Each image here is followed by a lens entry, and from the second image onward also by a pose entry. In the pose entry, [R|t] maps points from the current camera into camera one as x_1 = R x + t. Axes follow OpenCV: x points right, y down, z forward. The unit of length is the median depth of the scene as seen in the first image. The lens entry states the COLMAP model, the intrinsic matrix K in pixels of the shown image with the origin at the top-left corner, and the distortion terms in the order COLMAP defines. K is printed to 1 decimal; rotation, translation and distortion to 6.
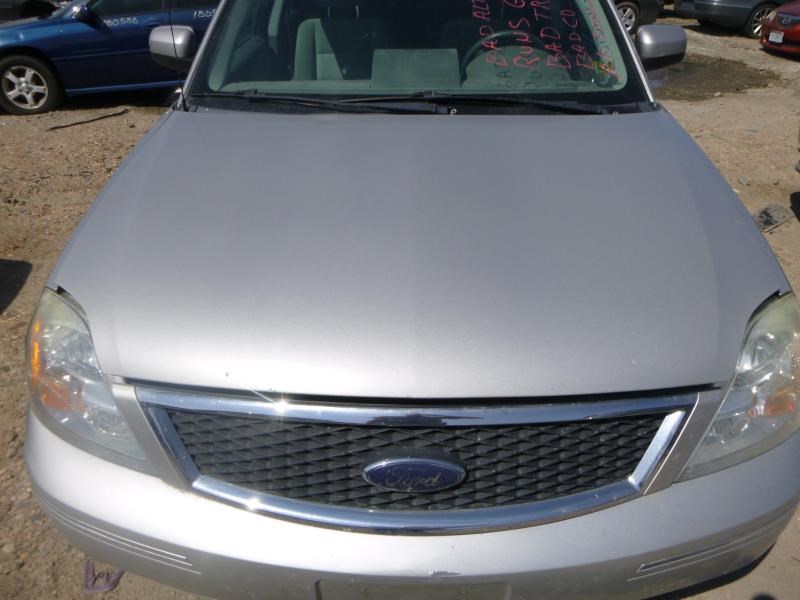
lens RADIAL K [[570.4, 0, 426.6], [0, 570.4, 301.8], [0, 0, 1]] dist [-0.028577, -0.003269]
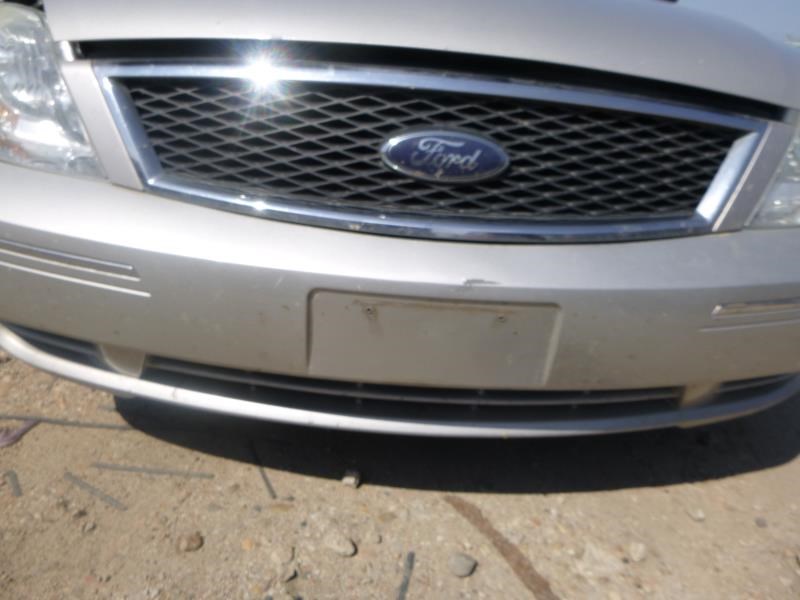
lens RADIAL K [[570.8, 0, 422.2], [0, 570.8, 298.6], [0, 0, 1]] dist [-0.009374, -0.001350]
pose [[0.995572, 0.058245, 0.073786, -0.032097], [-0.047267, 0.988642, -0.142664, 0.192467], [-0.081258, 0.138544, 0.987017, 0.074614]]
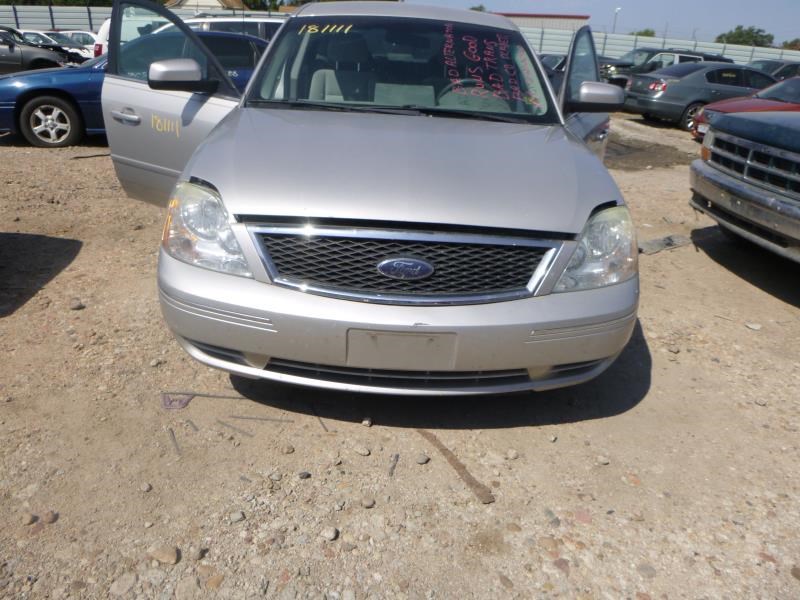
lens RADIAL K [[570.4, 0, 426.6], [0, 570.4, 301.8], [0, 0, 1]] dist [-0.028577, -0.003269]
pose [[0.997384, 0.041272, 0.059346, -0.018569], [-0.032806, 0.990007, -0.137149, 0.204877], [-0.064413, 0.134844, 0.988771, -0.246729]]
